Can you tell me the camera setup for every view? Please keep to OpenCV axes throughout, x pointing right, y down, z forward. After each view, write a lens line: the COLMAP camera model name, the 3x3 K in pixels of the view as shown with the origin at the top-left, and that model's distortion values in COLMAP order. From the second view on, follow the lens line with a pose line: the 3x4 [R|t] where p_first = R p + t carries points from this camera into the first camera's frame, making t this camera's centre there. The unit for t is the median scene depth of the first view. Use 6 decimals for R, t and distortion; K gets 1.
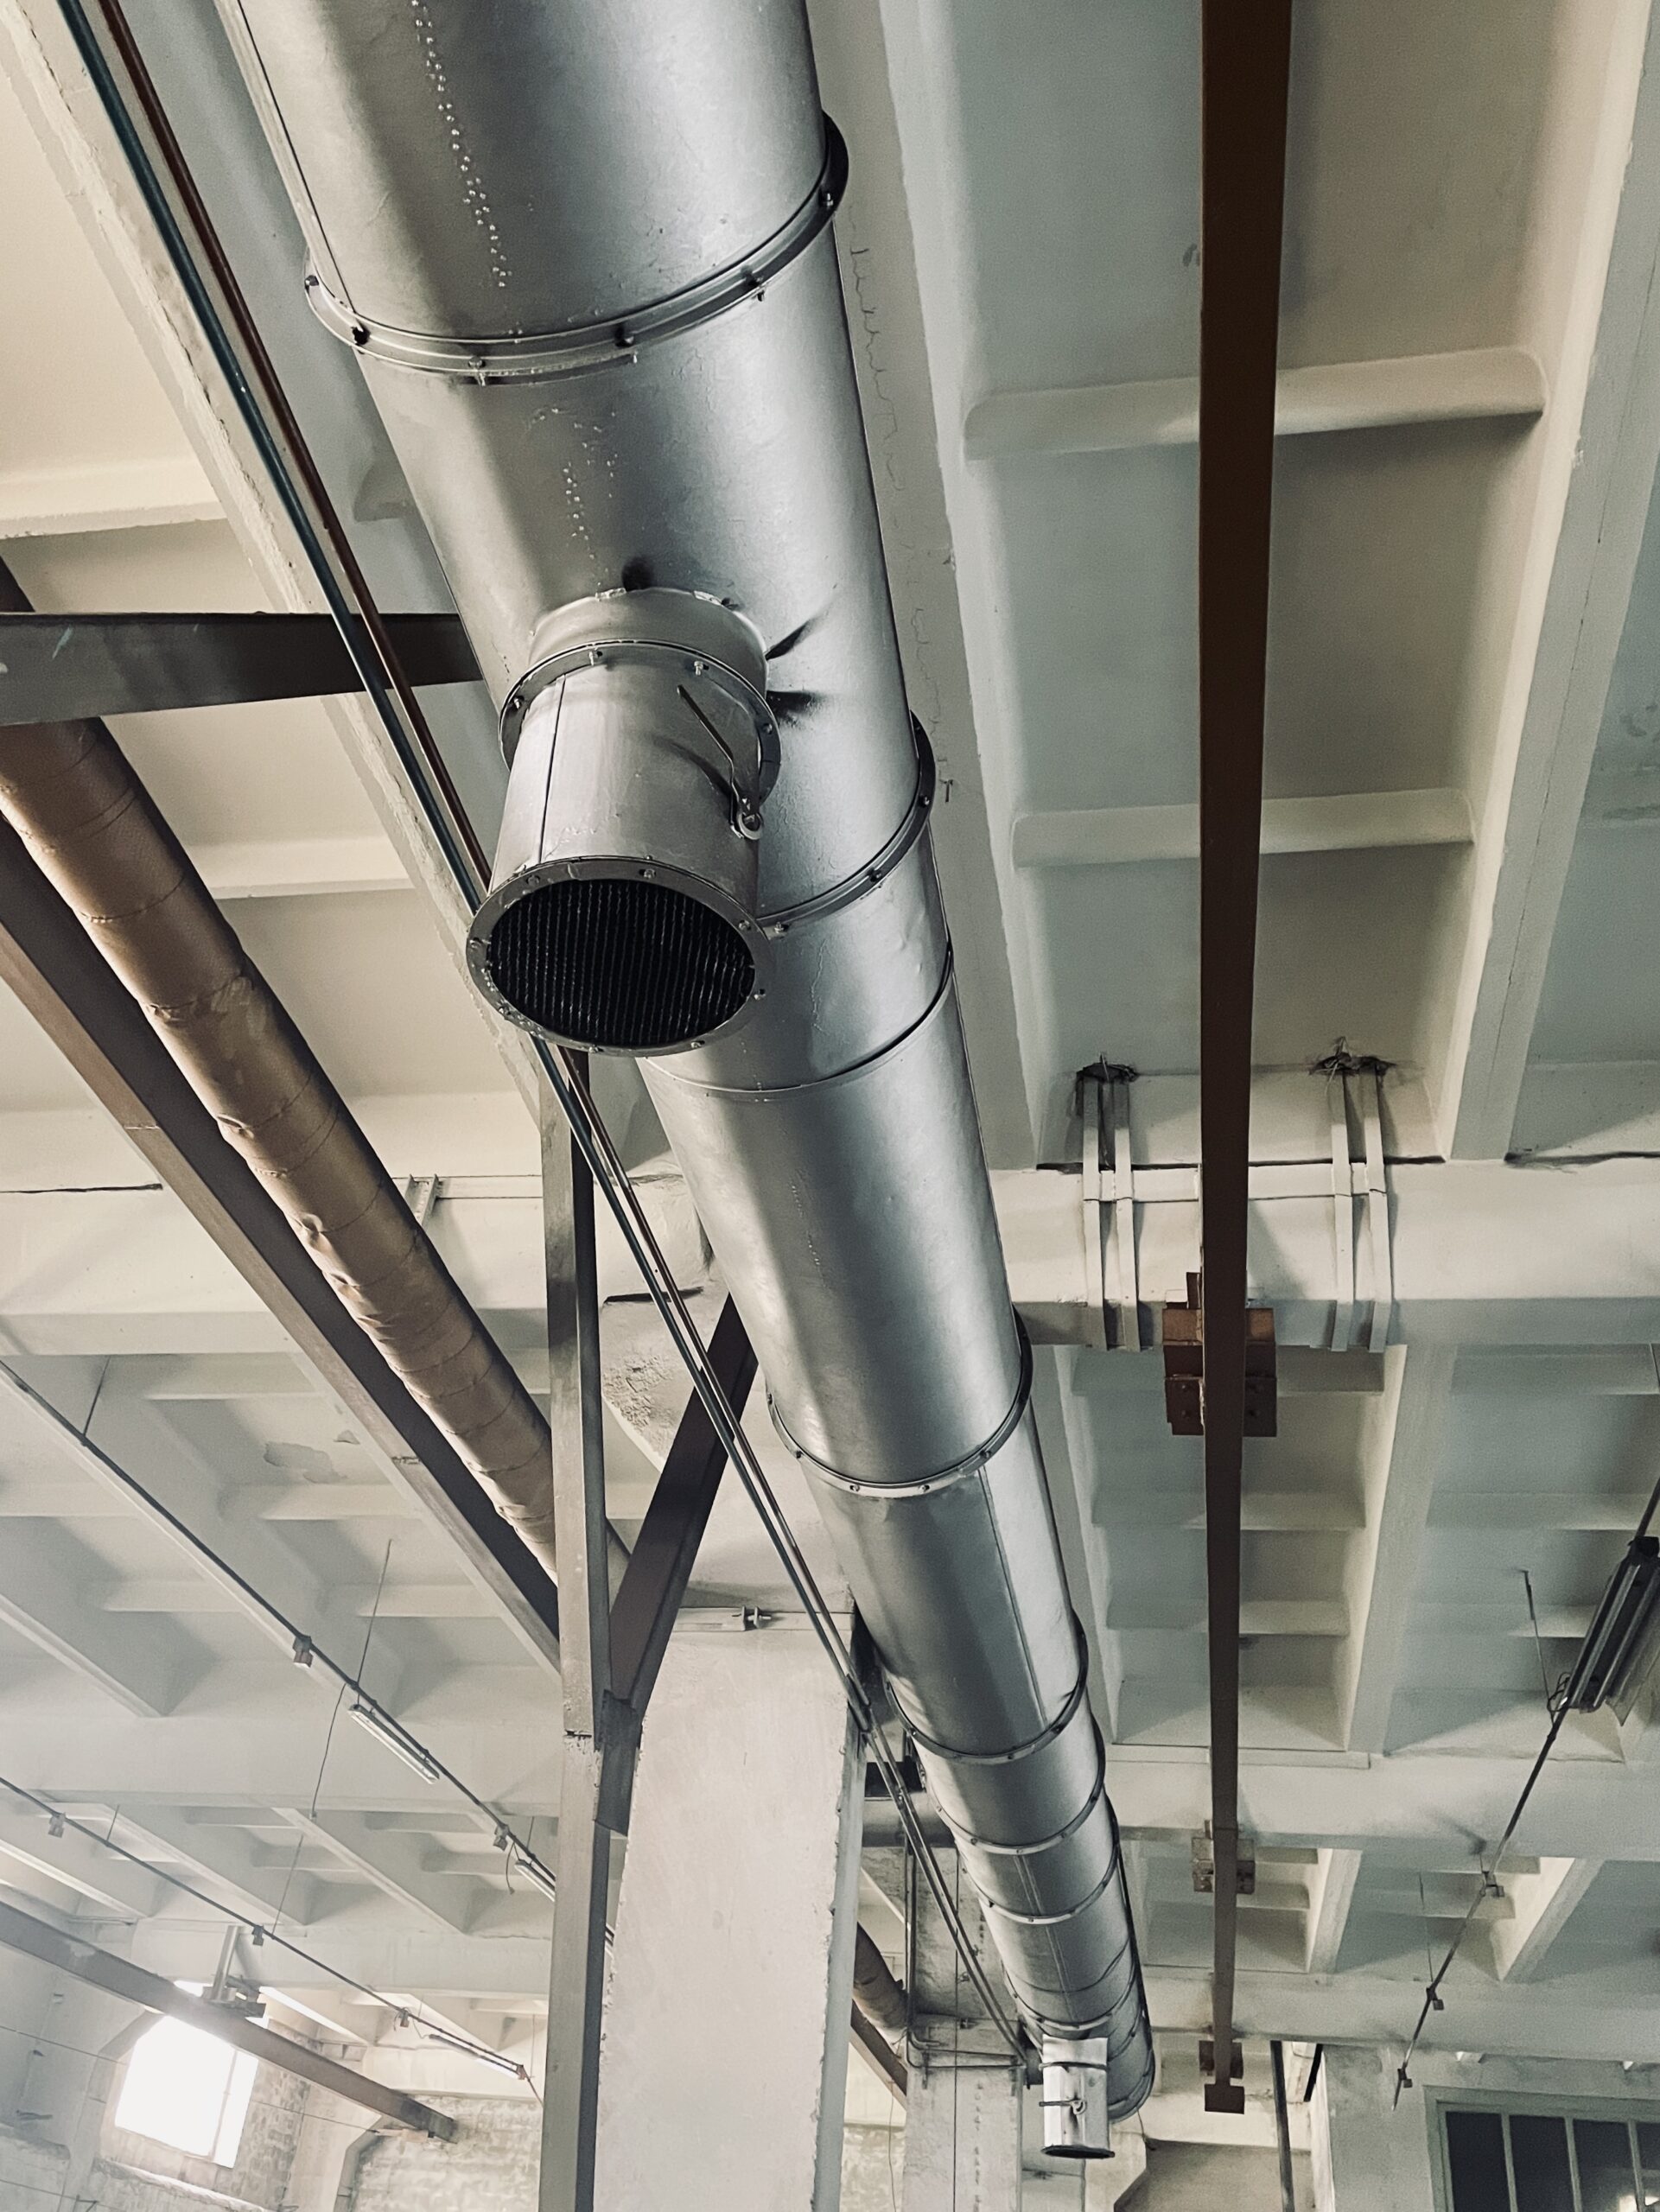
lens RADIAL K [[1835.0, 0, 829.4], [0, 1835.0, 1051.7], [0, 0, 1]] dist [0.078446, -0.096633]
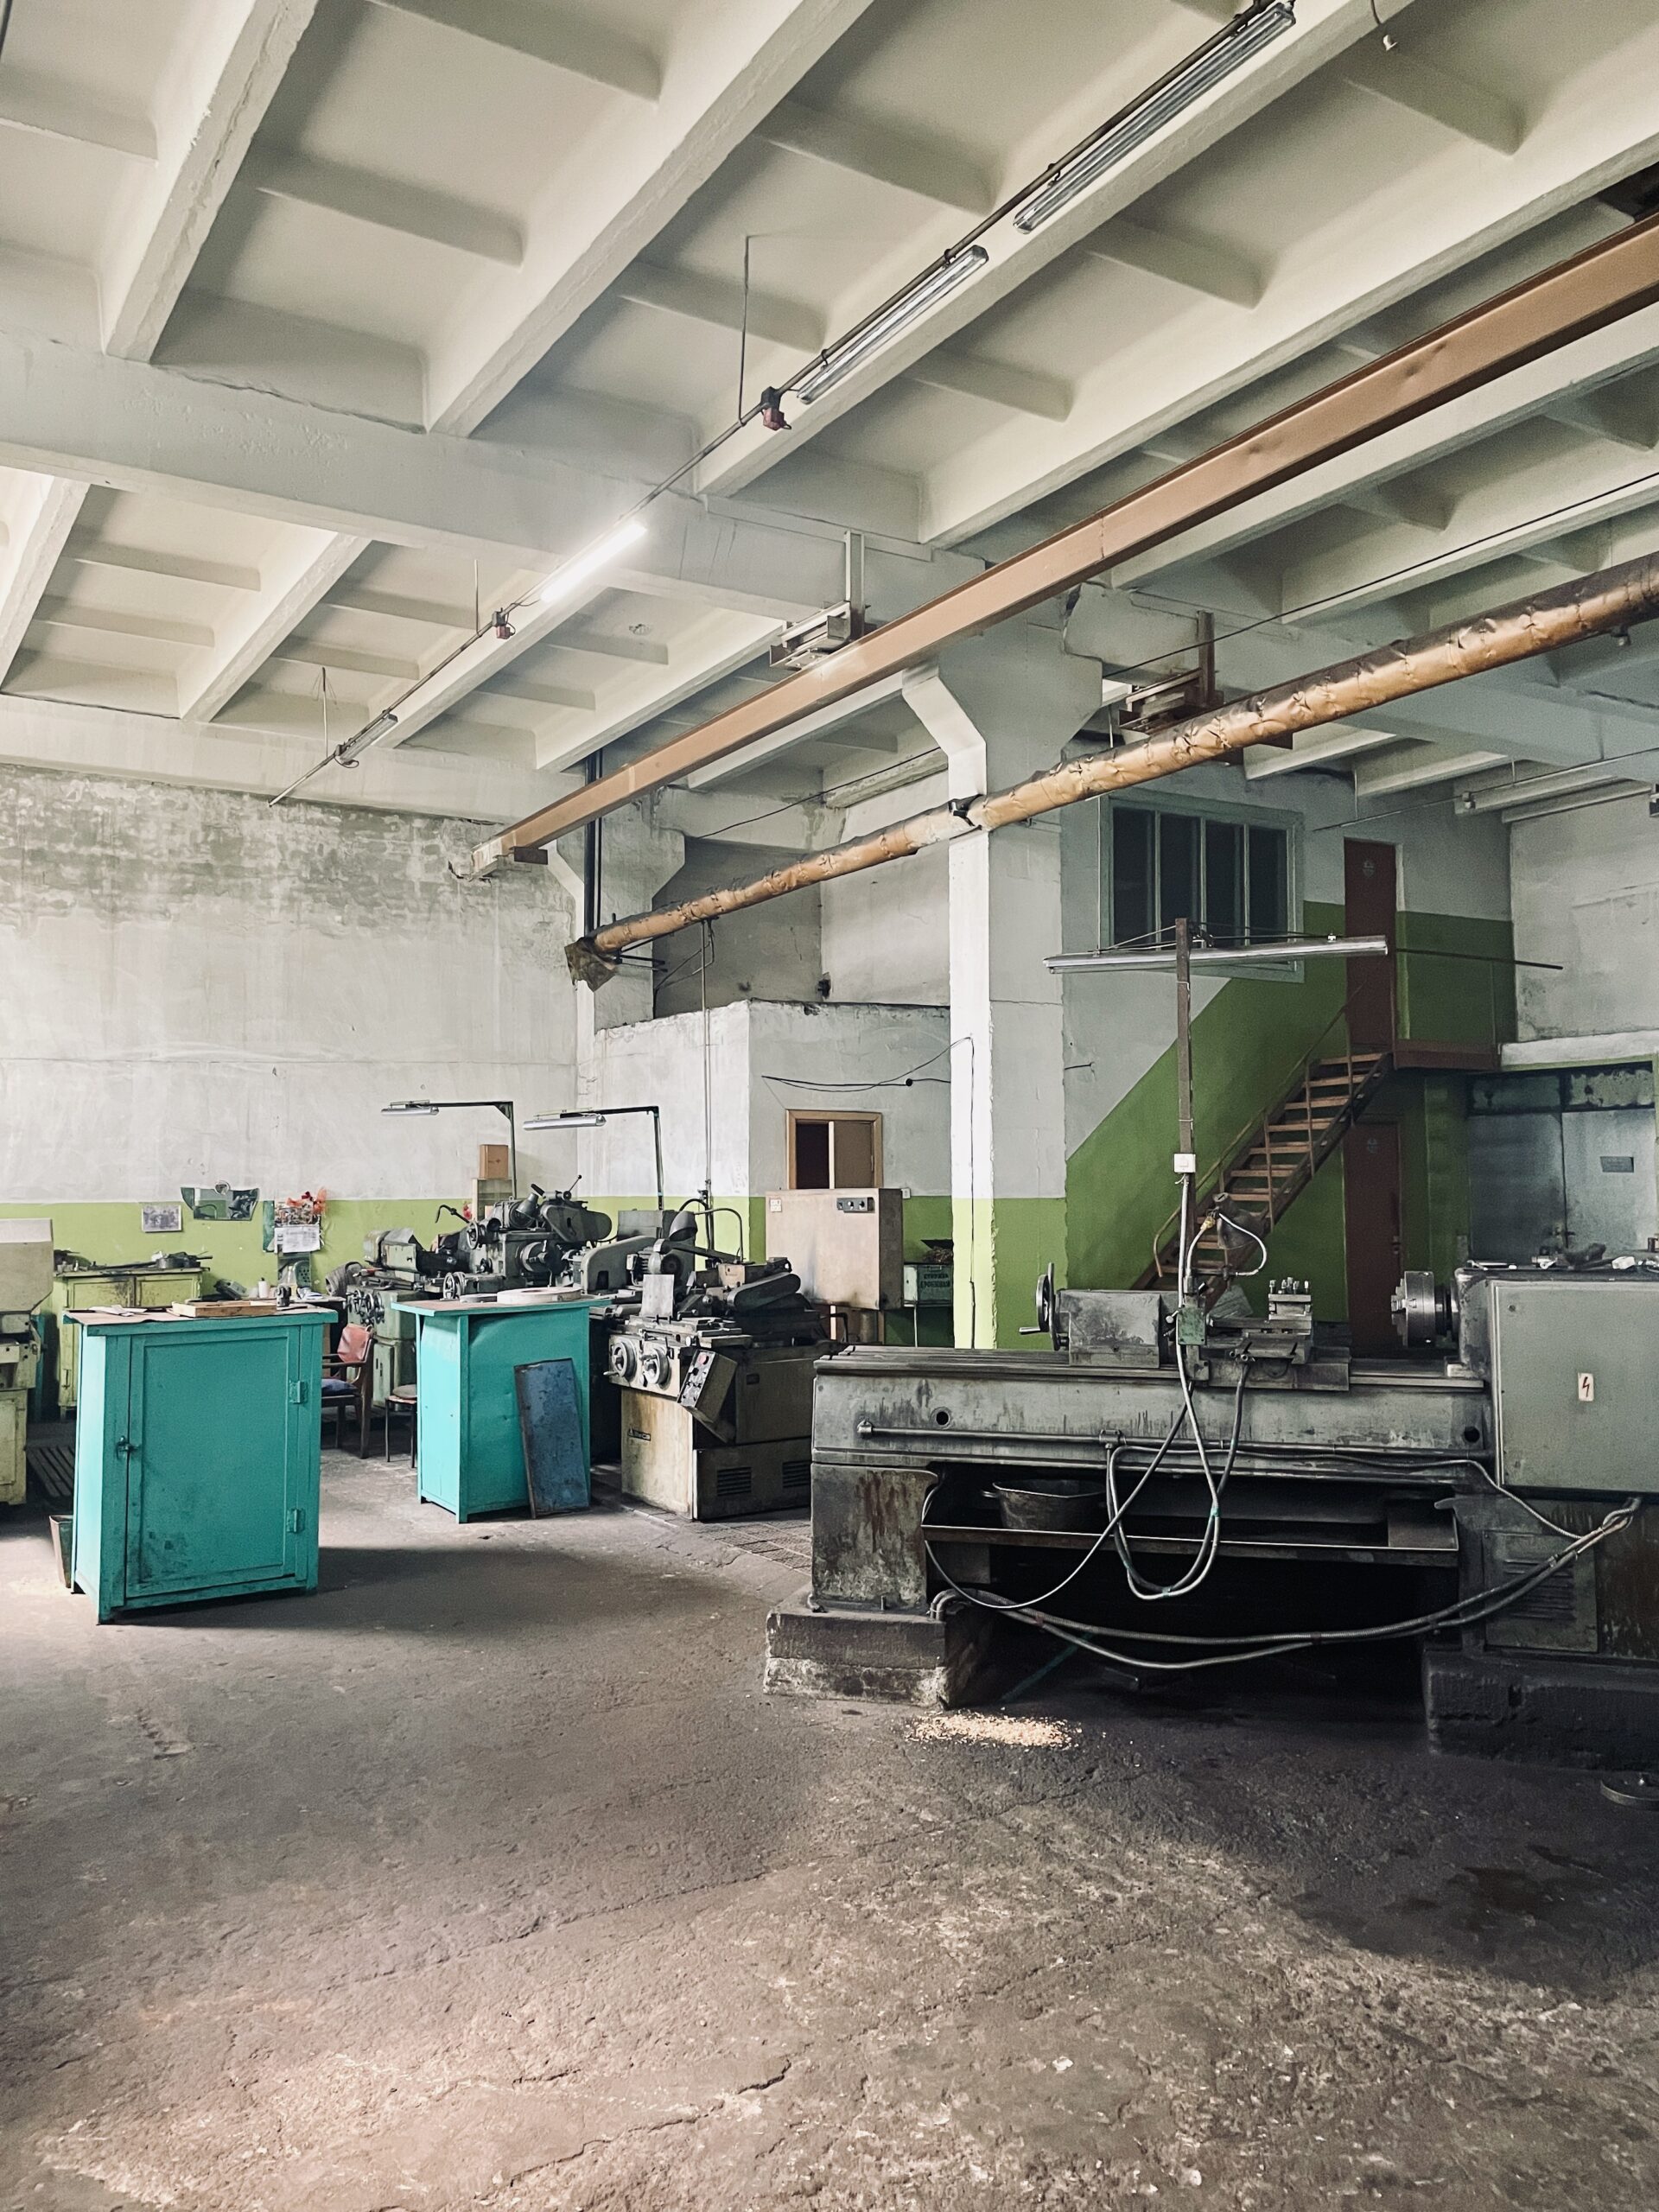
lens RADIAL K [[1683.6, 0, 829.5], [0, 1683.6, 1106.0], [0, 0, 1]] dist [0.089622, -0.111544]
pose [[0.747823, -0.054192, 0.661682, -0.704317], [-0.341103, 0.823691, 0.452970, 0.680307], [-0.569569, -0.564443, 0.597491, 0.922845]]
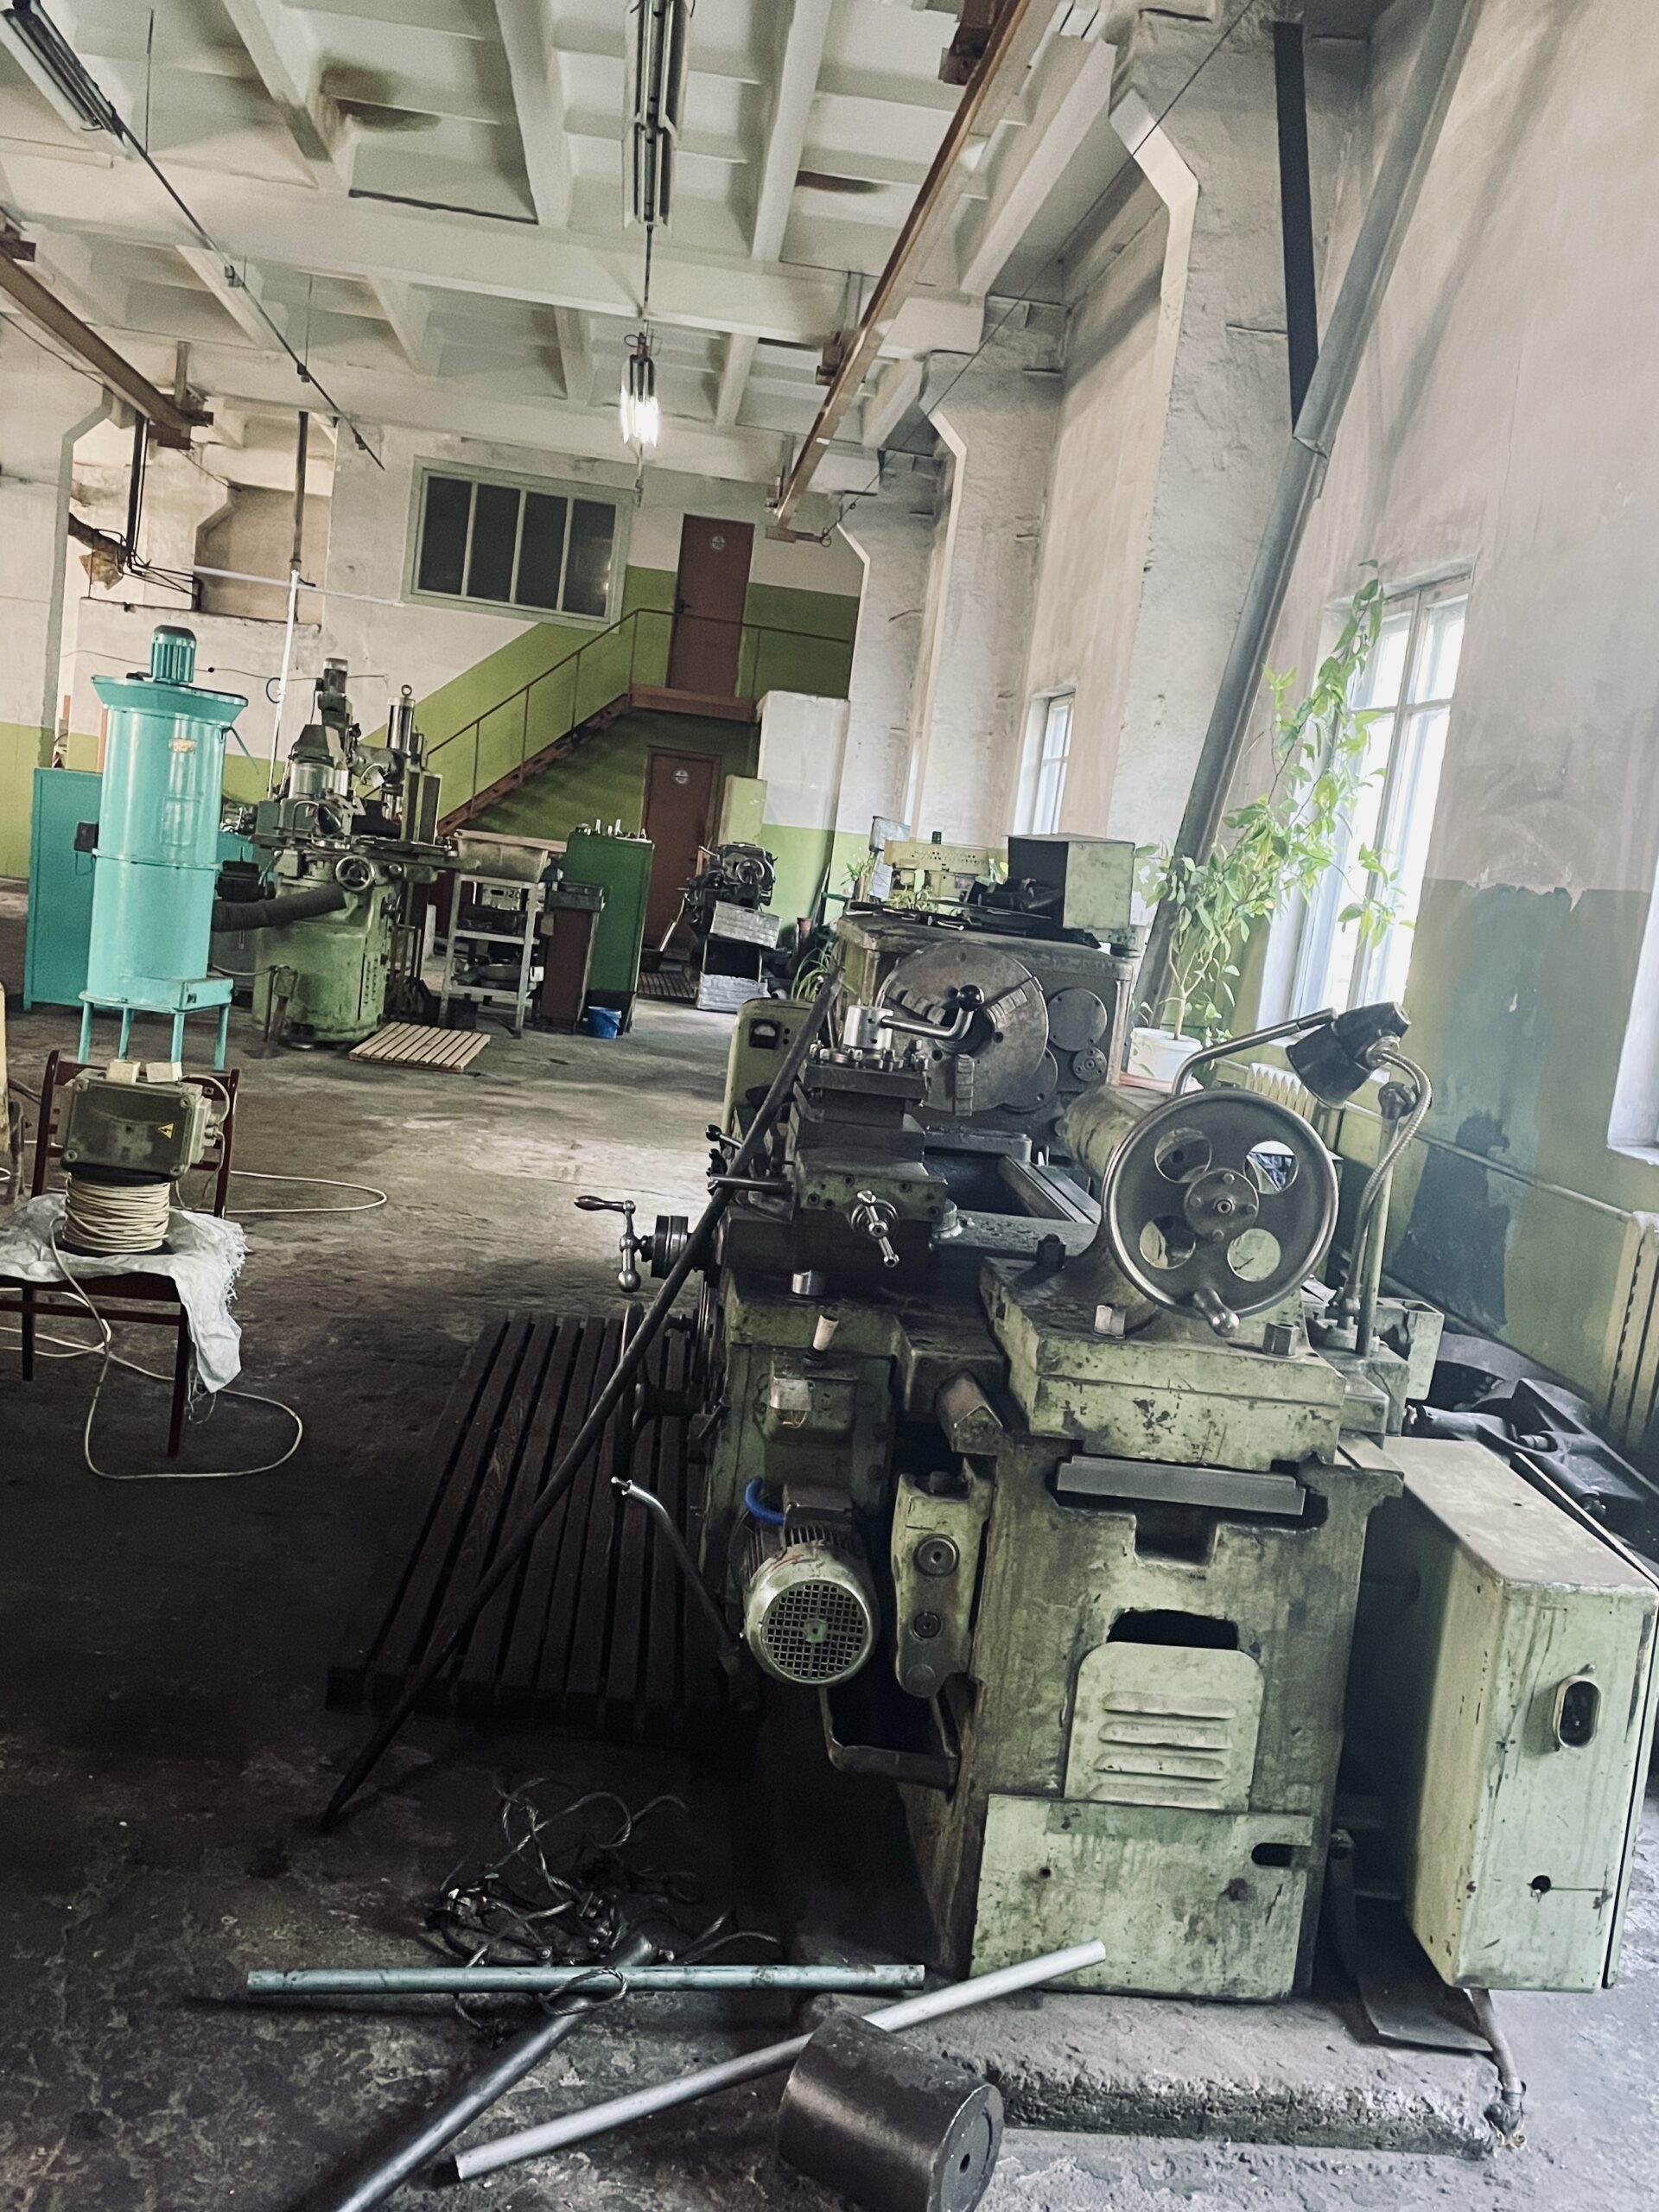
lens RADIAL K [[1948.4, 0, 829.5], [0, 1948.4, 1106.0], [0, 0, 1]] dist [0.090041, -0.138844]
pose [[0.965807, 0.010520, 0.259050, 0.489470], [-0.193881, 0.692666, 0.694711, -0.205121], [-0.172127, -0.721182, 0.671021, -0.450304]]
